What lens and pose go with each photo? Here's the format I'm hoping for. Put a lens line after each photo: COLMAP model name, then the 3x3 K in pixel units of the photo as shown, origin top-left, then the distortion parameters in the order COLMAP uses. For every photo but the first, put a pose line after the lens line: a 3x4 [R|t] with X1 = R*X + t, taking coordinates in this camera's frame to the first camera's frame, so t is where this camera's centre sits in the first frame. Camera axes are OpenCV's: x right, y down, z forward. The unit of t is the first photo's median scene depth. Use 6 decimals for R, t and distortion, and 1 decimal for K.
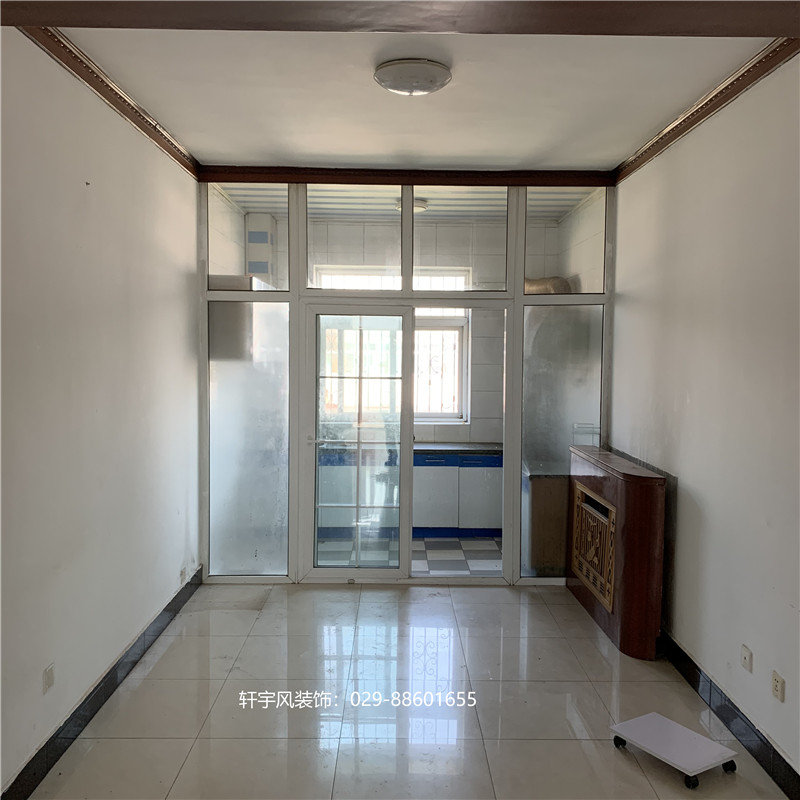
lens RADIAL K [[861.8, 0, 400.0], [0, 861.8, 400.0], [0, 0, 1]] dist [-0.005871, -0.001283]
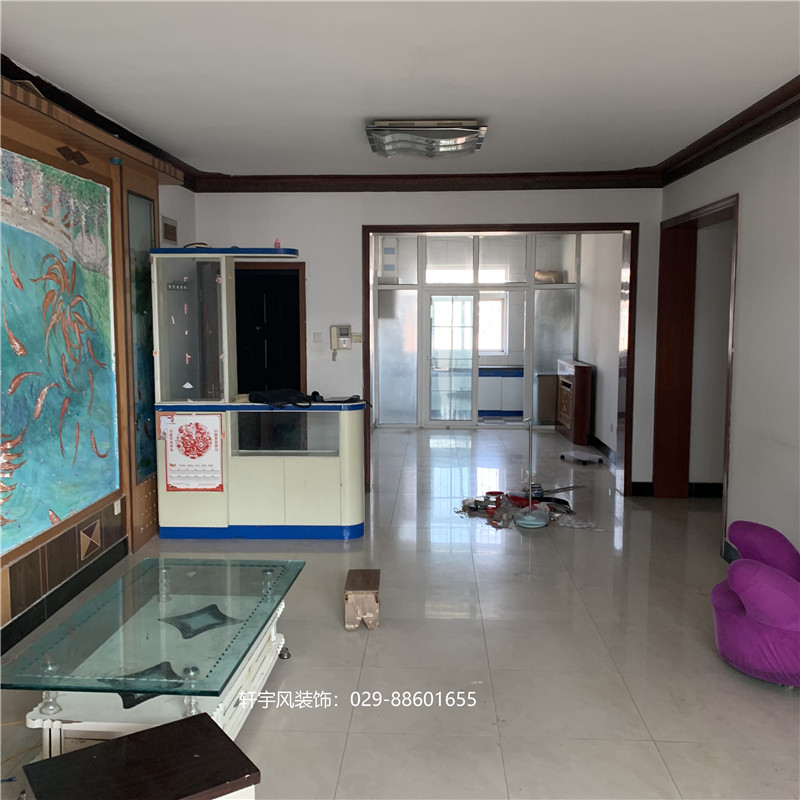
lens RADIAL K [[782.5, 0, 400.0], [0, 782.5, 400.0], [0, 0, 1]] dist [0.288276, -0.001340]
pose [[0.998229, -0.001179, -0.059482, -0.058651], [0.004021, 0.998855, 0.047680, 0.055426], [0.059358, -0.047835, 0.997090, -0.844480]]
